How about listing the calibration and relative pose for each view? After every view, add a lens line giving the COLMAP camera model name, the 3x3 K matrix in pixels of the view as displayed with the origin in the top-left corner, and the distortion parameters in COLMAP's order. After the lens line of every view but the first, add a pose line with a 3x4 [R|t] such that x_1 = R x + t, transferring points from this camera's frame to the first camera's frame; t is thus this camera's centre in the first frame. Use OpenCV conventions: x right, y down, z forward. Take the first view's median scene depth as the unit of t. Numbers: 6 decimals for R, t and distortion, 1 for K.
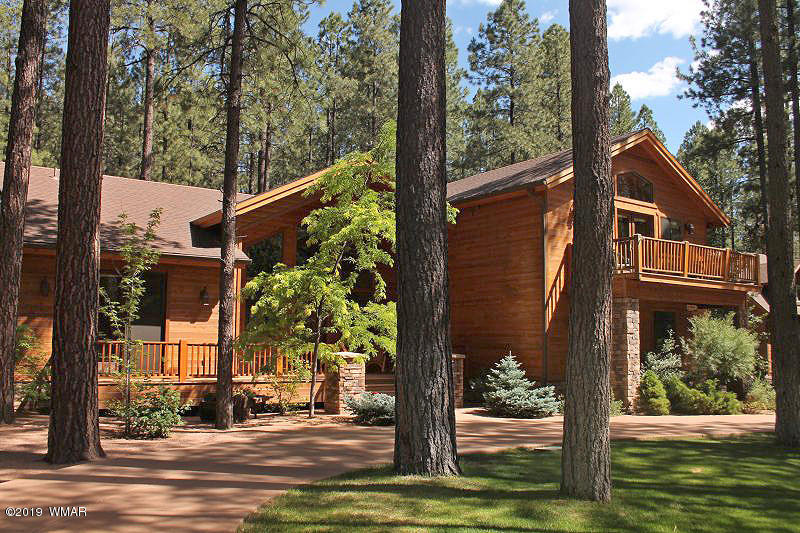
lens RADIAL K [[673.8, 0, 400.0], [0, 673.8, 266.5], [0, 0, 1]] dist [-0.080579, 0.001774]
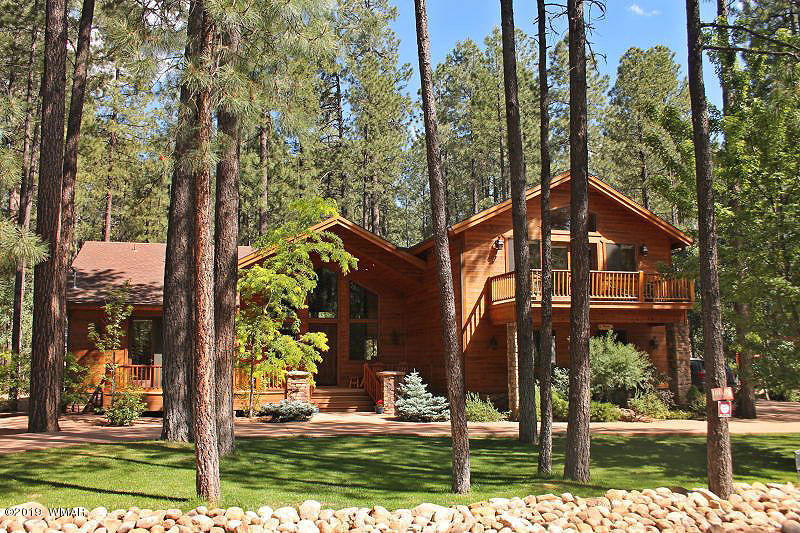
lens RADIAL K [[673.8, 0, 400.0], [0, 673.8, 266.5], [0, 0, 1]] dist [-0.080579, 0.001774]
pose [[0.936685, -0.069864, -0.343133, 0.524310], [0.058611, 0.997351, -0.043072, -0.010535], [0.345234, 0.020234, 0.938299, -0.174804]]
